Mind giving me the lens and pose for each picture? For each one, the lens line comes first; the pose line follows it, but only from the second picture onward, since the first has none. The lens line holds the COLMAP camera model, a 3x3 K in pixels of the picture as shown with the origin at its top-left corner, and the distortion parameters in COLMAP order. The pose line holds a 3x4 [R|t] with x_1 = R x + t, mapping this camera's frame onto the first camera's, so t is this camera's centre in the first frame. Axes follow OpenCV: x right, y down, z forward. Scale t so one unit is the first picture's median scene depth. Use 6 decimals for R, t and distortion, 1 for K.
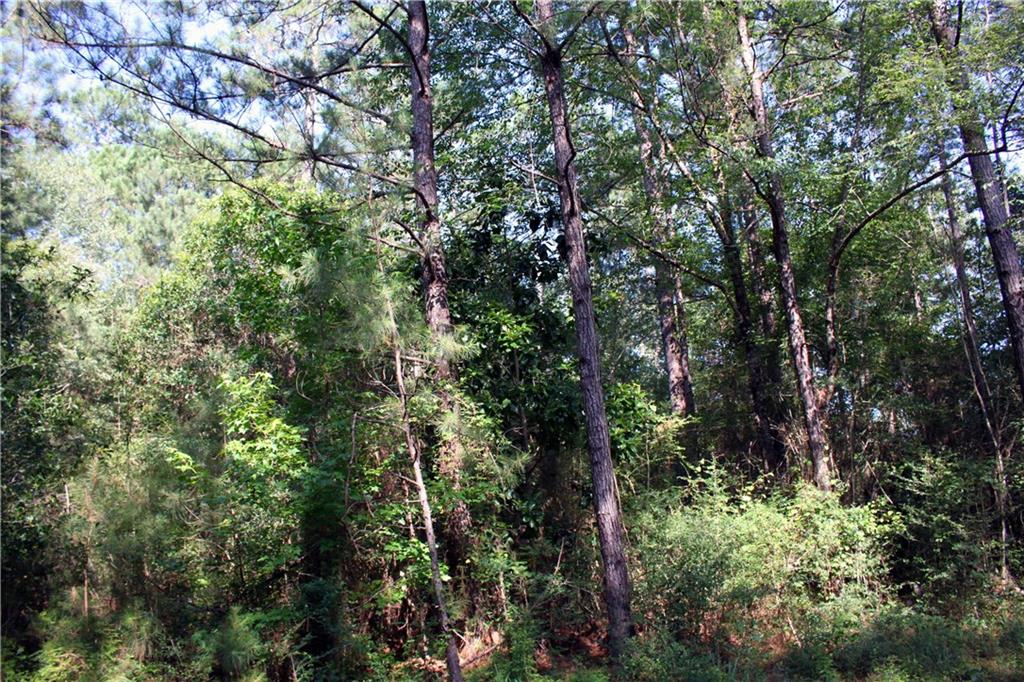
lens RADIAL K [[863.7, 0, 512.0], [0, 863.7, 341.0], [0, 0, 1]] dist [-0.142111, 0.116935]
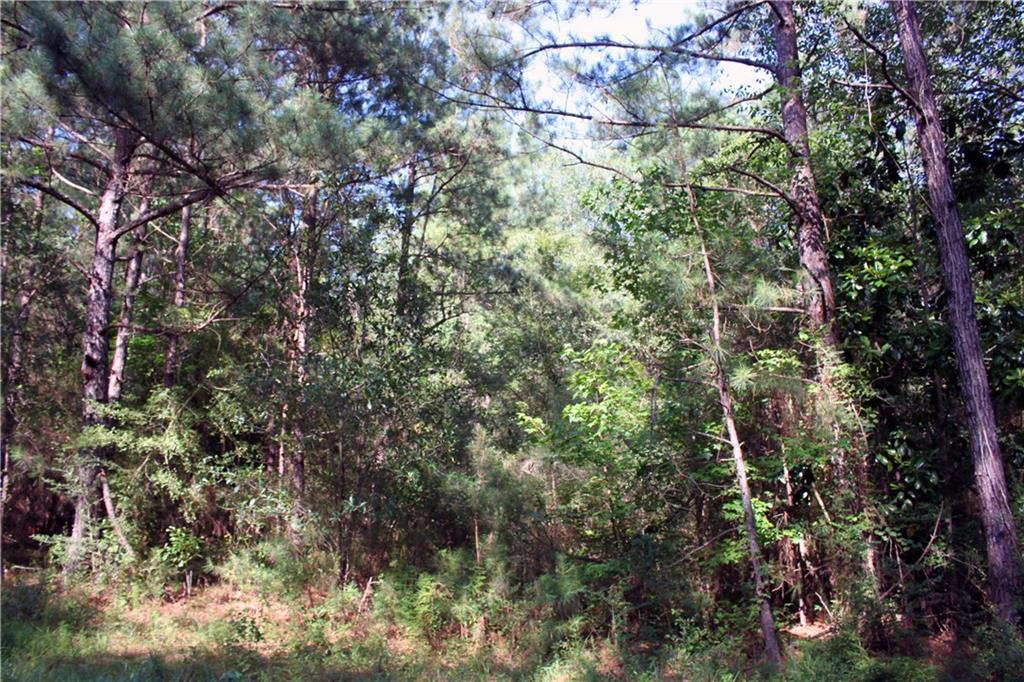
lens RADIAL K [[863.7, 0, 512.0], [0, 863.7, 341.0], [0, 0, 1]] dist [-0.142111, 0.116935]
pose [[0.758014, -0.075789, -0.647820, 0.266479], [0.108120, 0.994085, 0.010213, 0.013780], [0.643215, -0.077784, 0.761725, 0.093235]]
